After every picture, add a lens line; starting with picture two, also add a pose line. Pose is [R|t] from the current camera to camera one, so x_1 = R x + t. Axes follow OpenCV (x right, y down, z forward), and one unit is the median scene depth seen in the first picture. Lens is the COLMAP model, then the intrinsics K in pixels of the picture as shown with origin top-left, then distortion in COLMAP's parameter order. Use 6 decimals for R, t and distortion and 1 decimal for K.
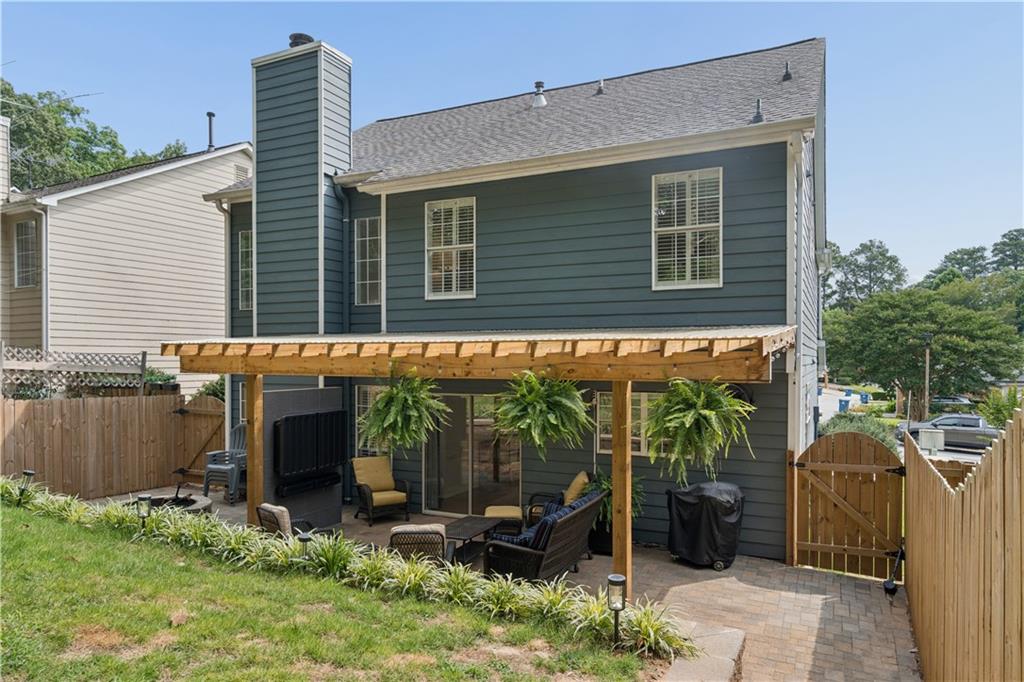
lens RADIAL K [[680.1, 0, 511.3], [0, 680.1, 365.8], [0, 0, 1]] dist [0.014919, -0.000030]
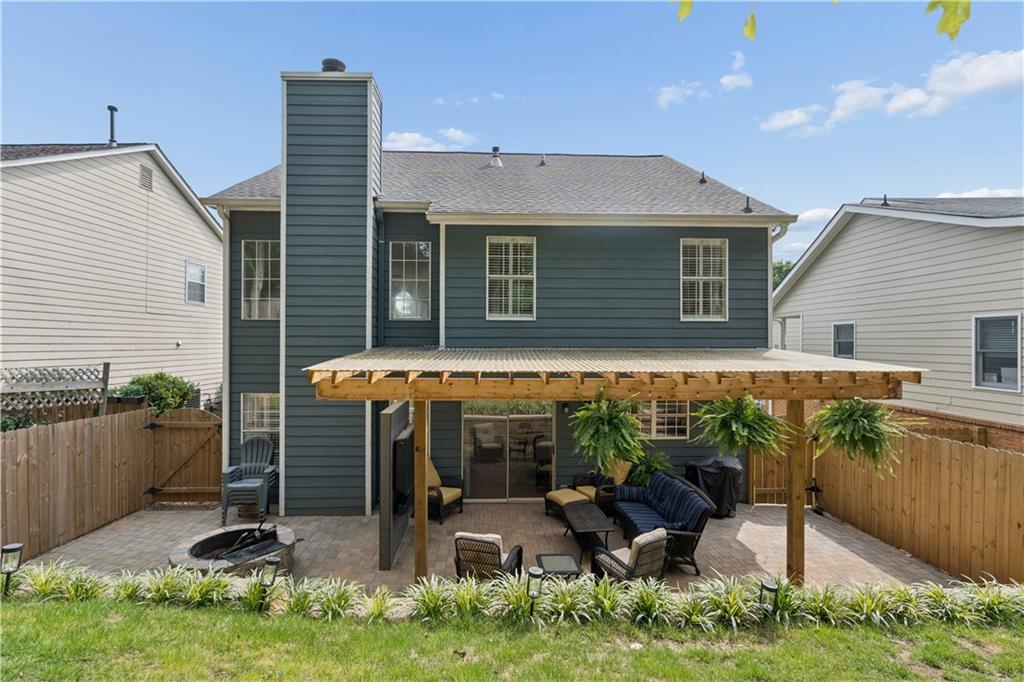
lens RADIAL K [[470.2, 0, 517.4], [0, 470.2, 342.8], [0, 0, 1]] dist [-0.002769, 0.001277]
pose [[0.880434, 0.002653, 0.474161, -0.421963], [0.003240, 0.999927, -0.011611, -0.044500], [-0.474158, 0.011759, 0.880361, 0.247599]]
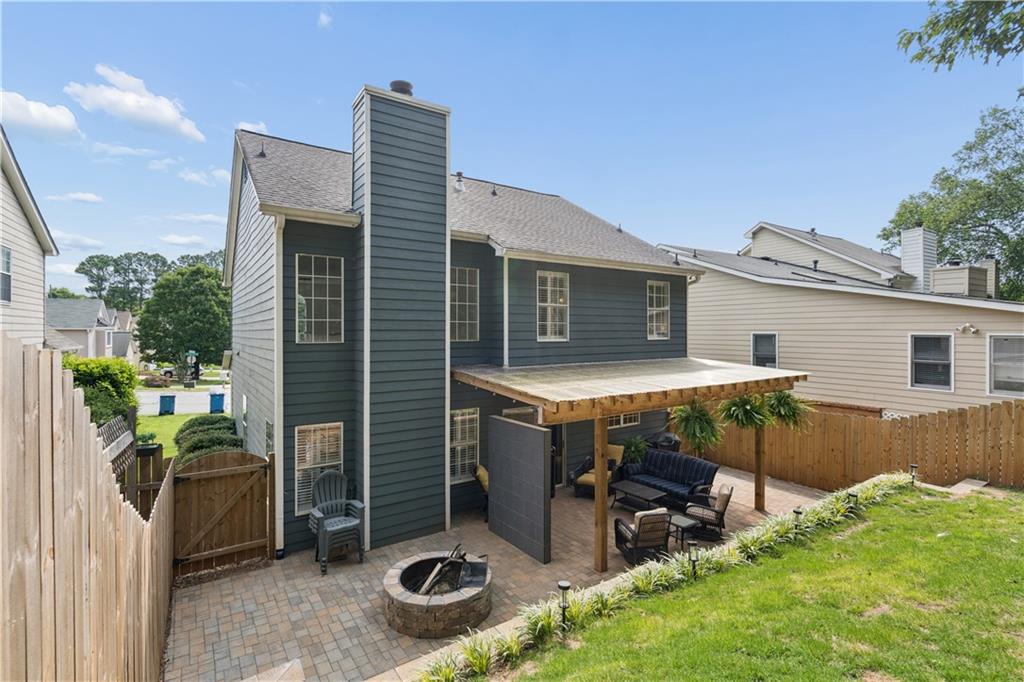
lens RADIAL K [[470.2, 0, 509.0], [0, 470.2, 331.9], [0, 0, 1]] dist [-0.002769, 0.001277]
pose [[0.493630, -0.003432, 0.869665, -0.894640], [0.010070, 0.999948, -0.001770, -0.105641], [-0.869614, 0.009631, 0.493639, 0.534662]]
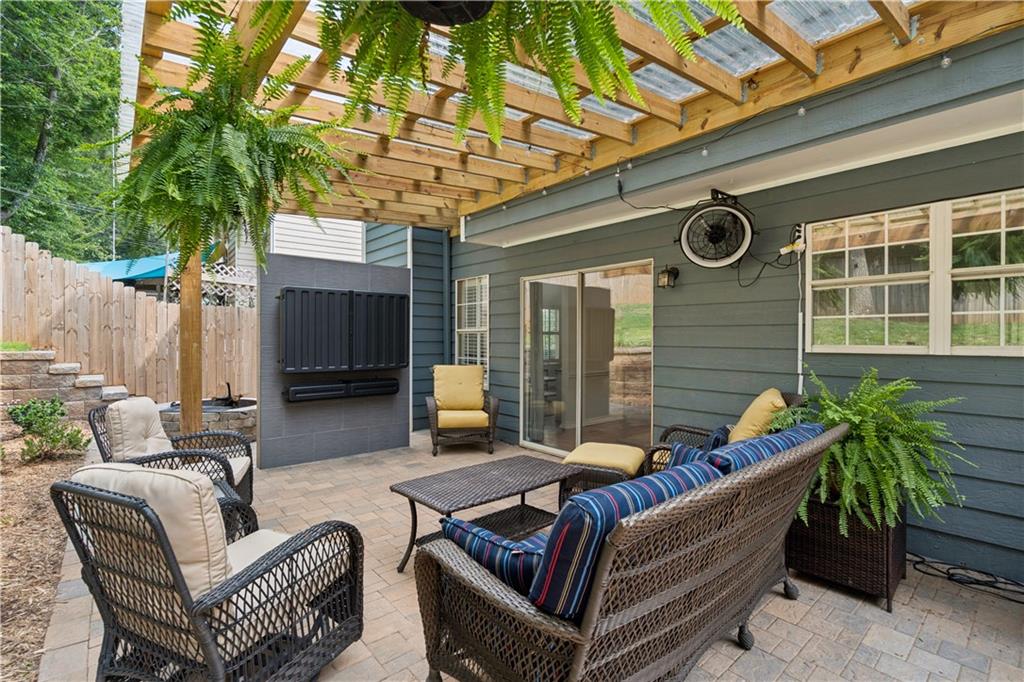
lens RADIAL K [[470.2, 0, 503.9], [0, 470.2, 341.1], [0, 0, 1]] dist [-0.002769, 0.001277]
pose [[0.910854, 0.003441, -0.412714, 0.059292], [-0.005859, 0.999972, -0.004595, 0.106636], [0.412687, 0.006603, 0.910849, 0.527387]]
